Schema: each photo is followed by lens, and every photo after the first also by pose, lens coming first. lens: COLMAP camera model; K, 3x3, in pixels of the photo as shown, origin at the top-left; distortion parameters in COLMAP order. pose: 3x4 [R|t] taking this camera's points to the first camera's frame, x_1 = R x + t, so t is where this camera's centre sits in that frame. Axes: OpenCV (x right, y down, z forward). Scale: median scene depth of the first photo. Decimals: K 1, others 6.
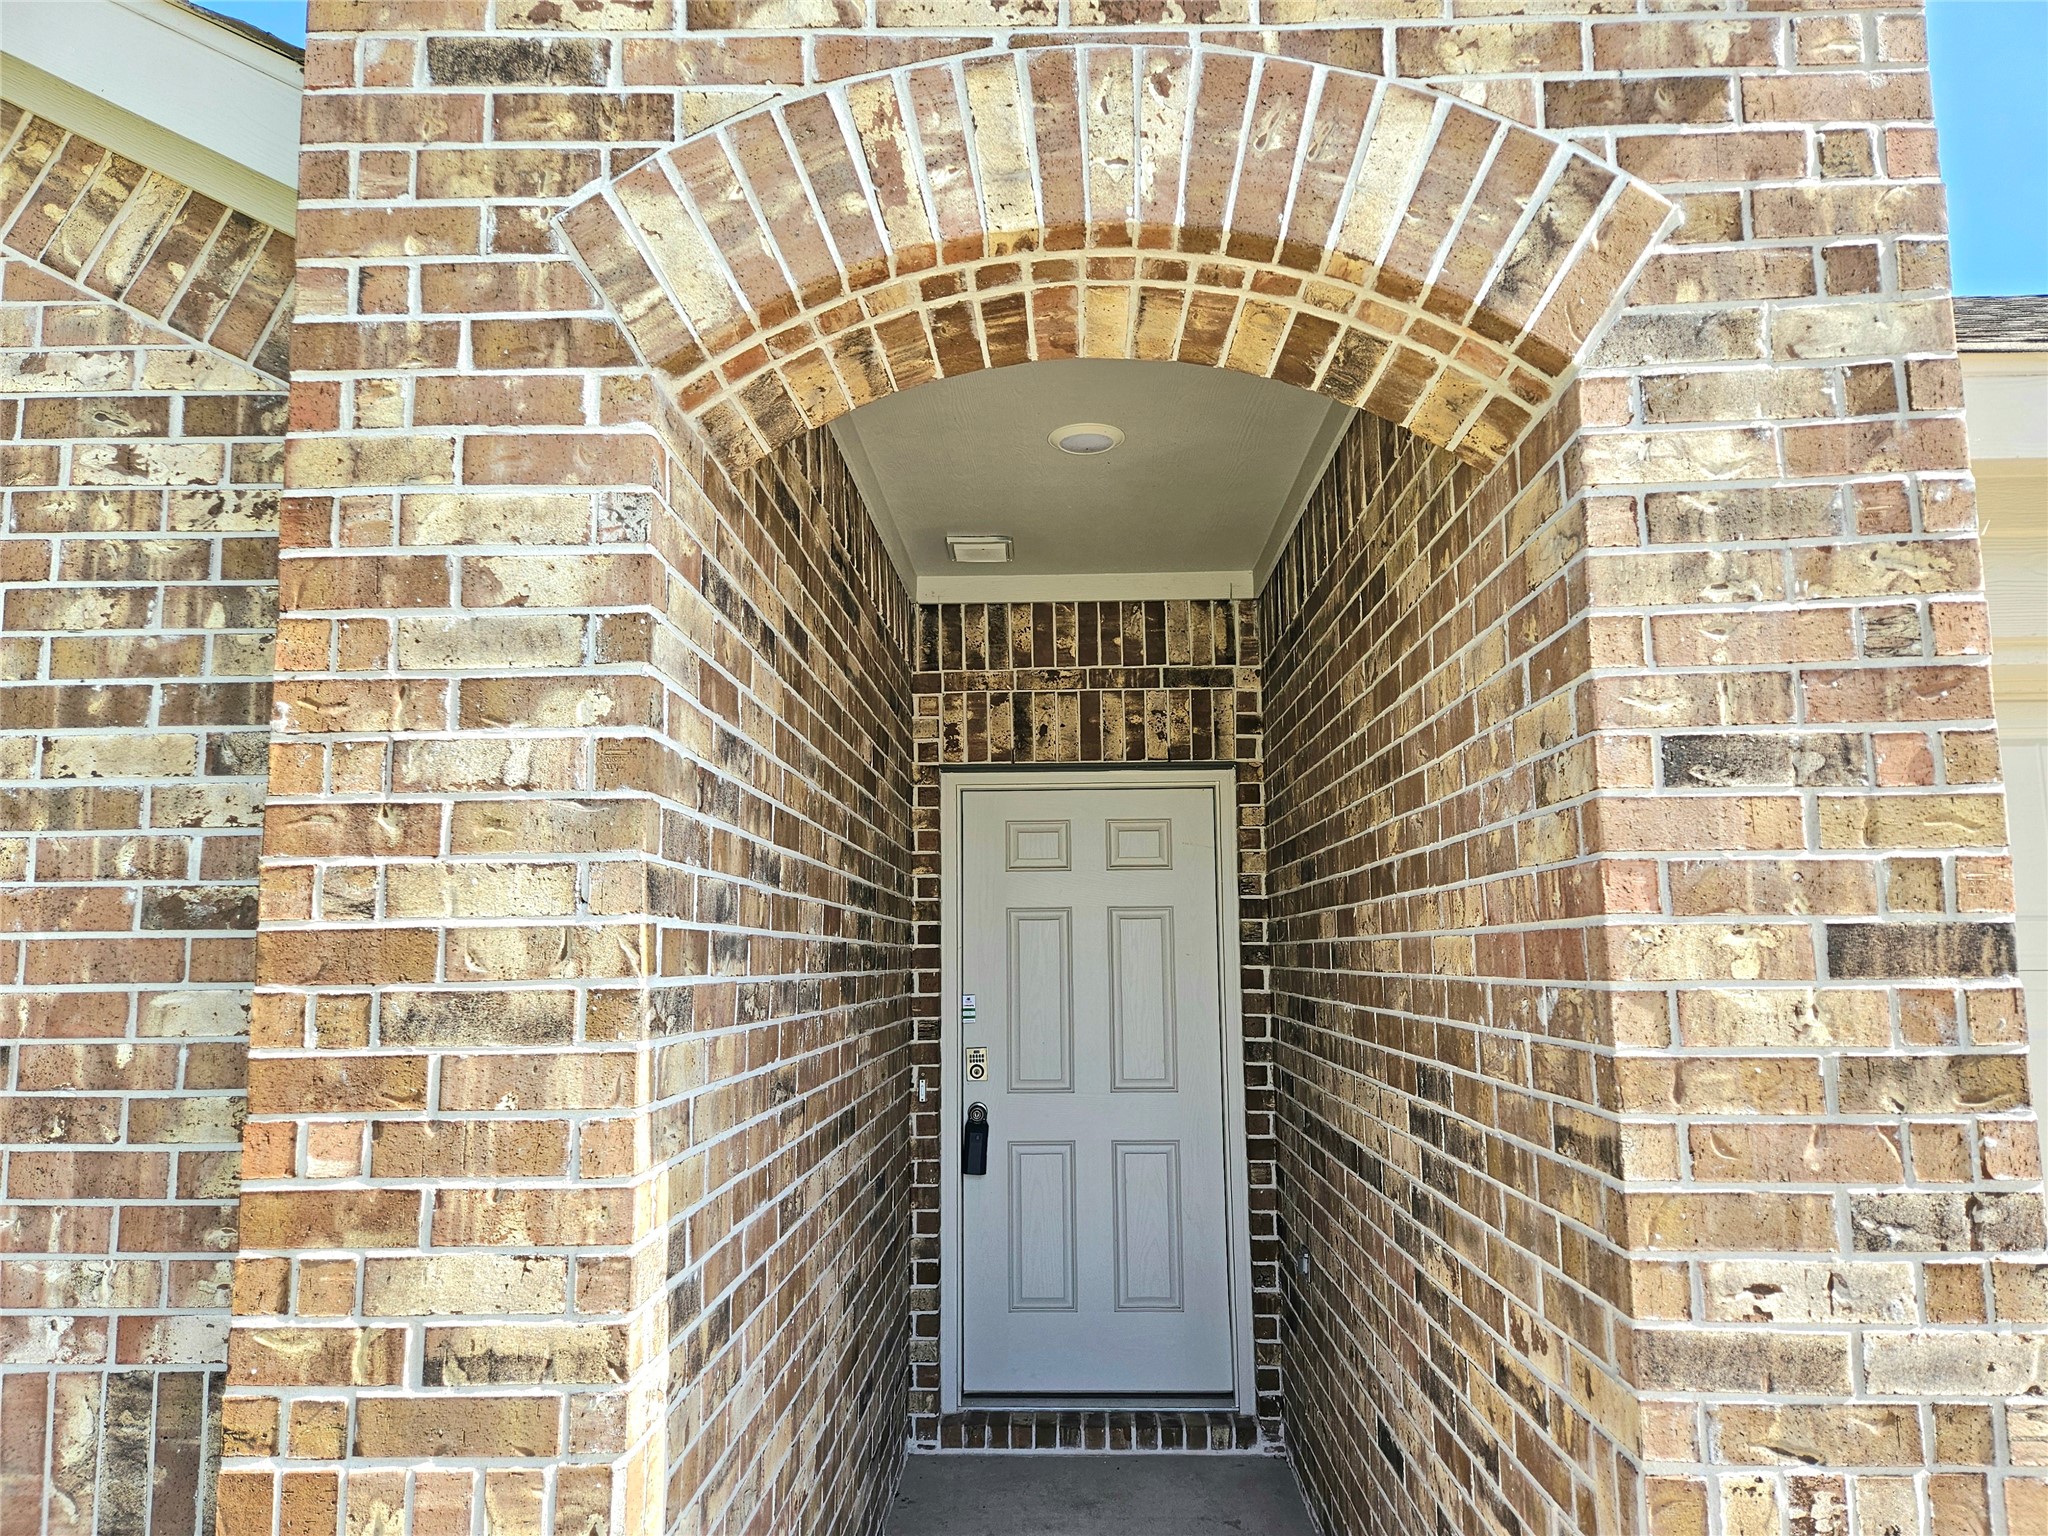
lens RADIAL K [[1370.9, 0, 1036.1], [0, 1370.9, 771.7], [0, 0, 1]] dist [0.063916, -0.051916]
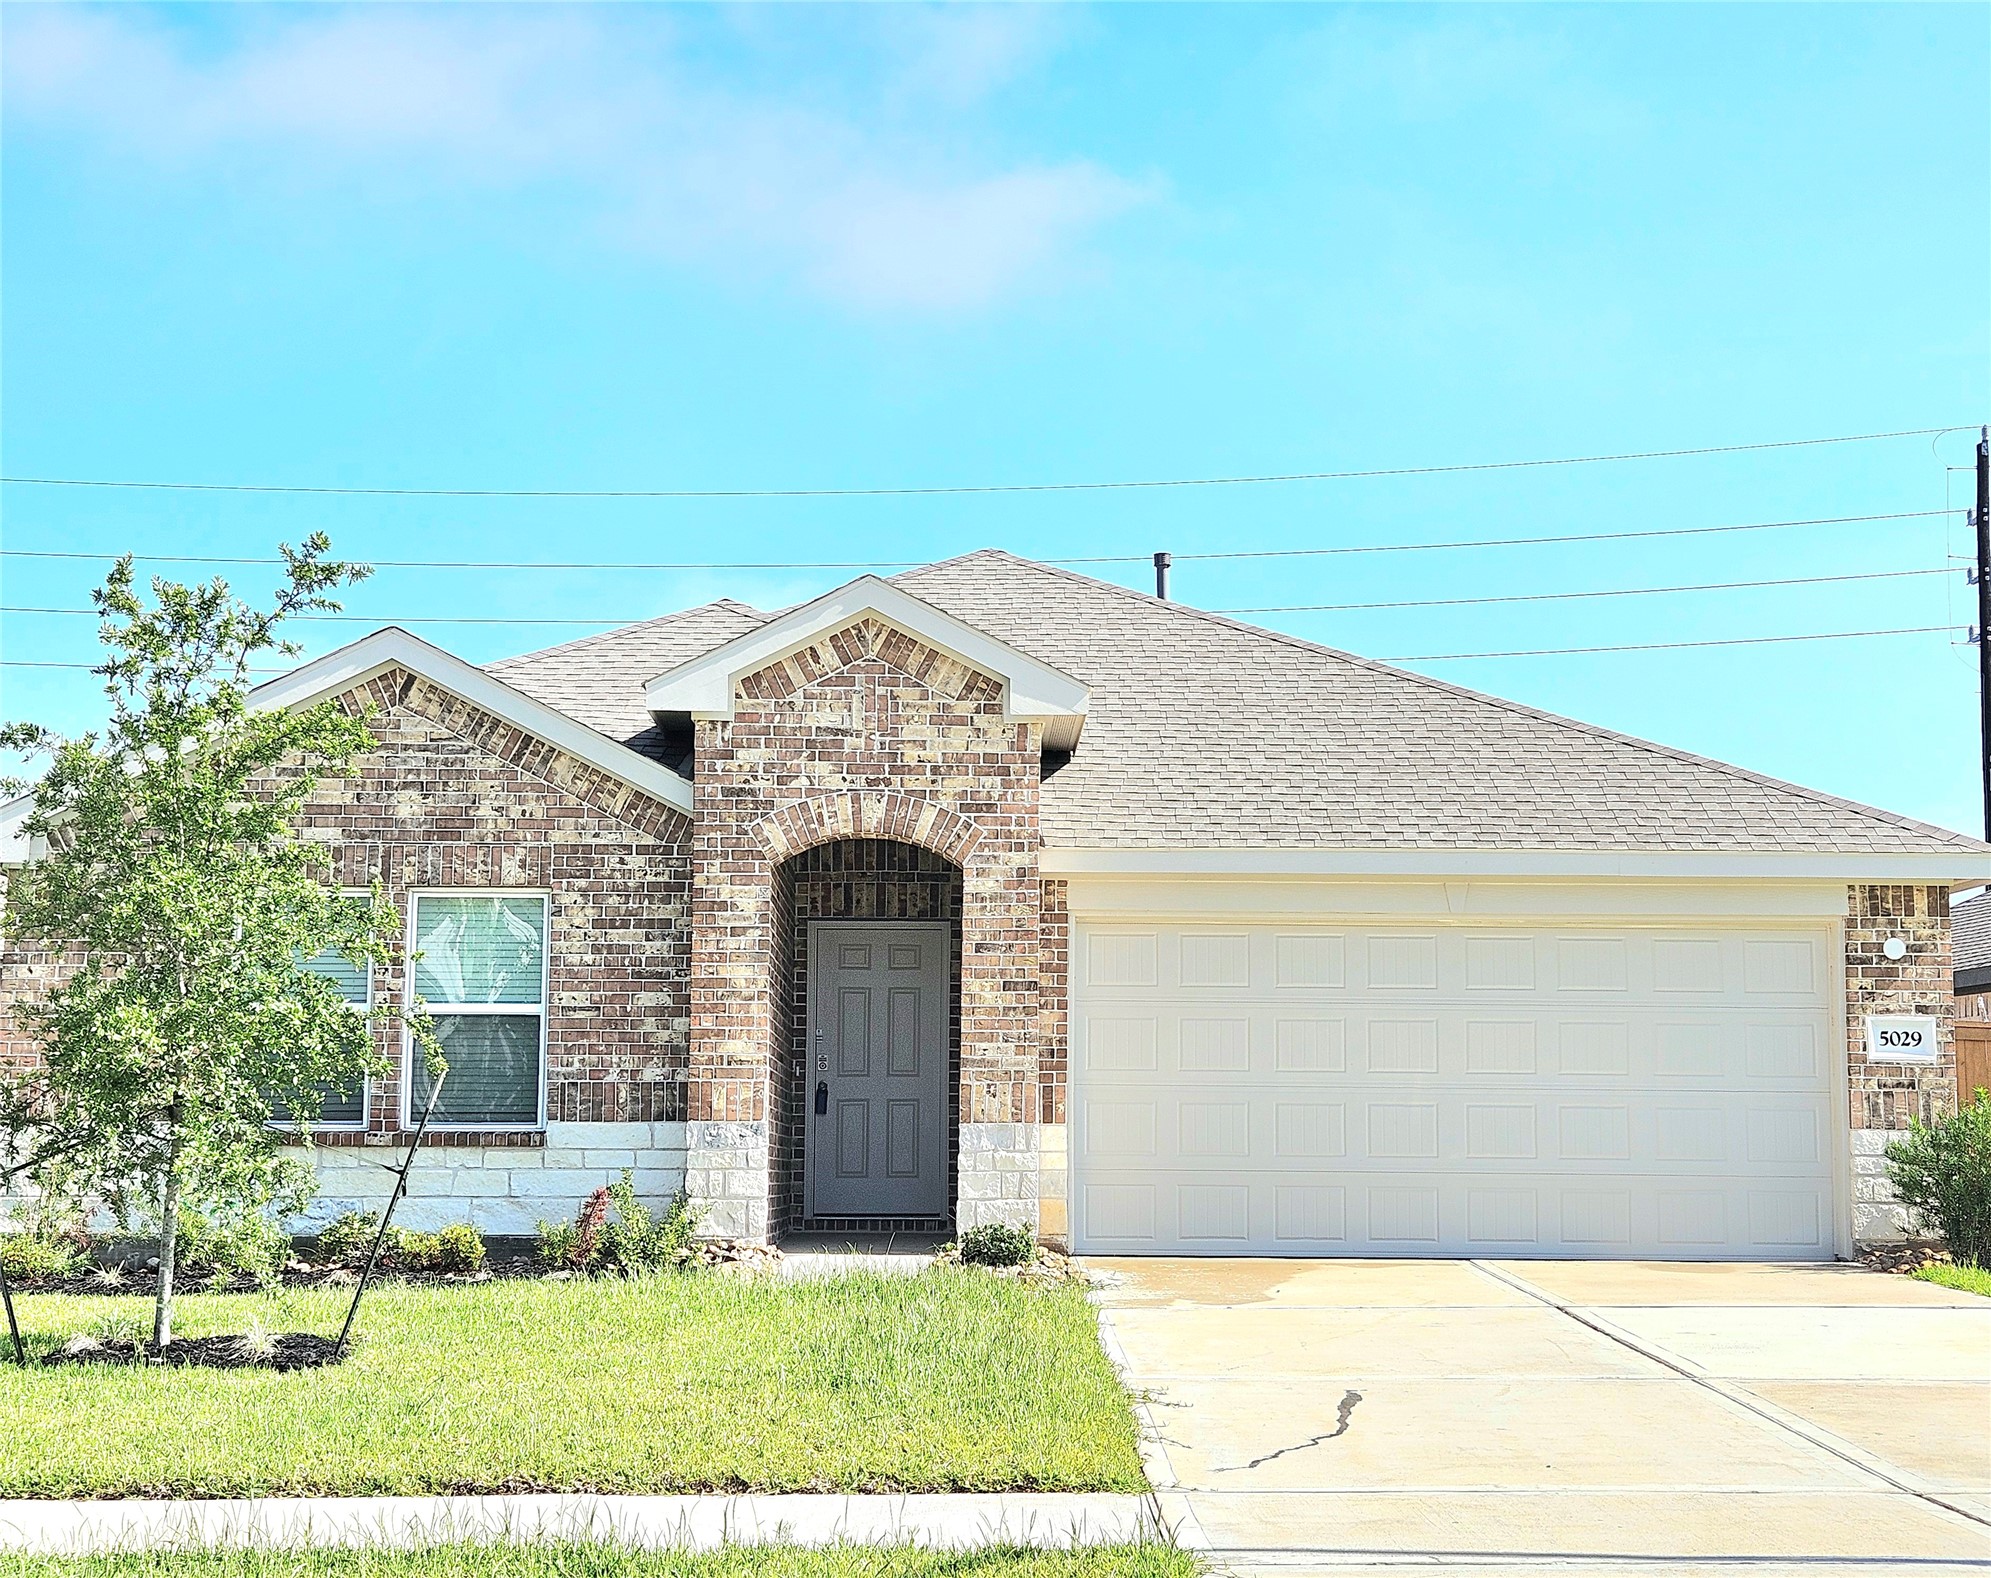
lens RADIAL K [[2019.0, 0, 995.5], [0, 2019.0, 789.0], [0, 0, 1]] dist [0.021389, 0.001600]
pose [[0.997988, 0.020702, 0.059929, 0.072742], [-0.019560, 0.999617, -0.019591, -0.404032], [-0.060312, 0.018379, 0.998010, -5.777907]]
